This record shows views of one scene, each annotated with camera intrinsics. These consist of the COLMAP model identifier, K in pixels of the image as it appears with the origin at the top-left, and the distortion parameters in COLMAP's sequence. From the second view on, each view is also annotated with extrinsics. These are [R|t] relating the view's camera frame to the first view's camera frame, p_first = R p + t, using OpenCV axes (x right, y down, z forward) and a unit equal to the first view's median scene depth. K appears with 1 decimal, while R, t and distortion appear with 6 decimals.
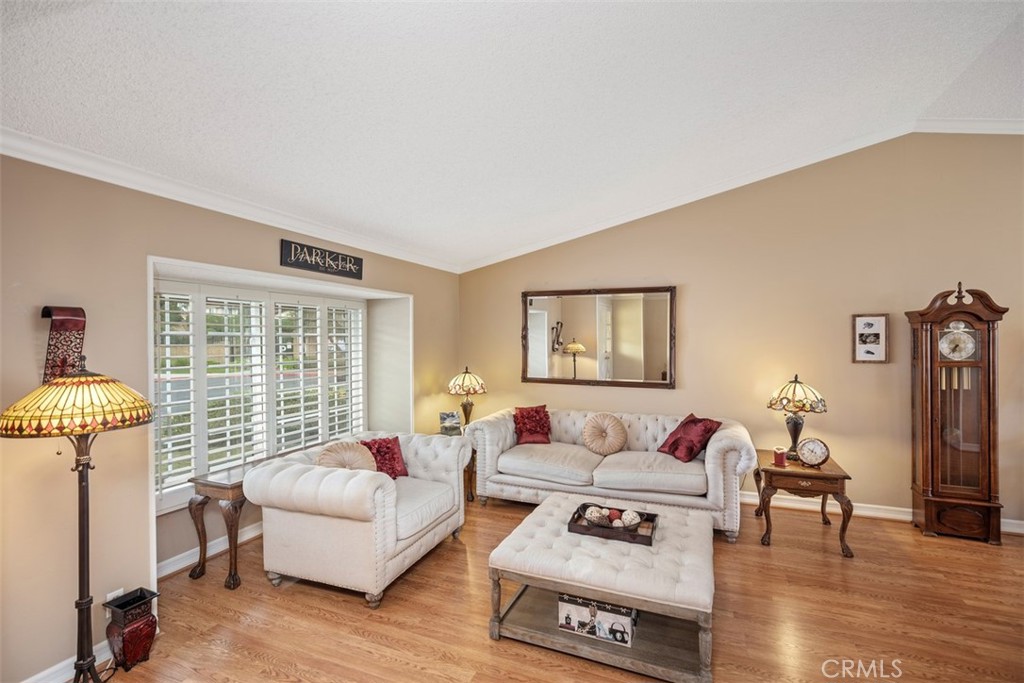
lens RADIAL K [[461.1, 0, 512.9], [0, 461.1, 339.5], [0, 0, 1]] dist [0.005227, 0.000233]
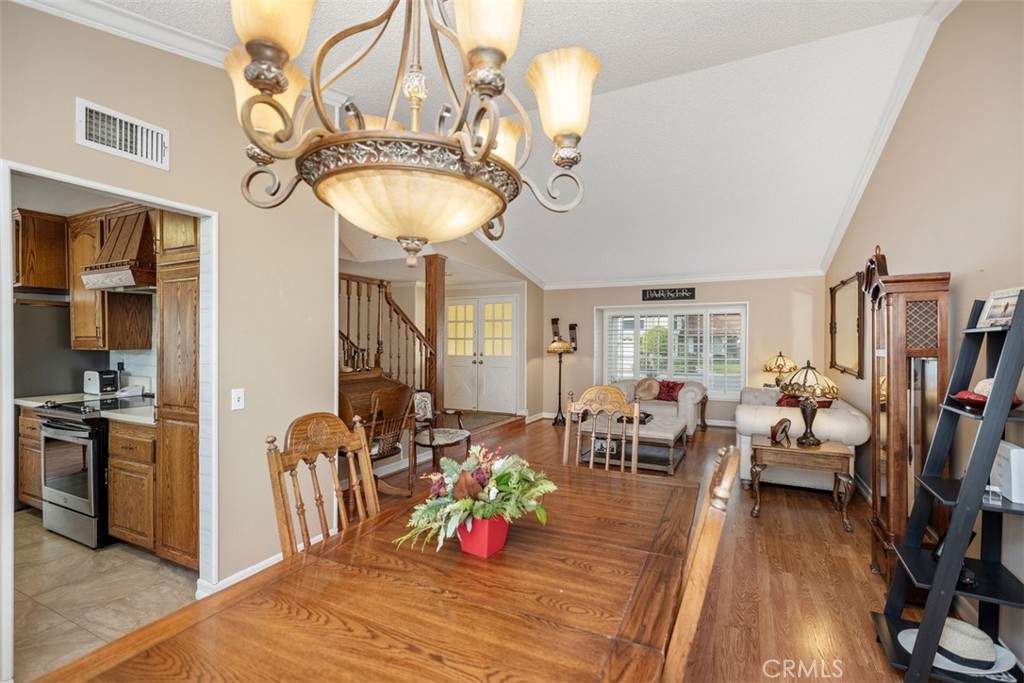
lens RADIAL K [[461.1, 0, 511.9], [0, 461.1, 338.7], [0, 0, 1]] dist [0.005227, 0.000233]
pose [[-0.073468, 0.002128, -0.997295, 1.780367], [-0.000120, 0.999998, 0.002142, 0.027824], [0.997298, 0.000277, -0.073467, 0.459409]]
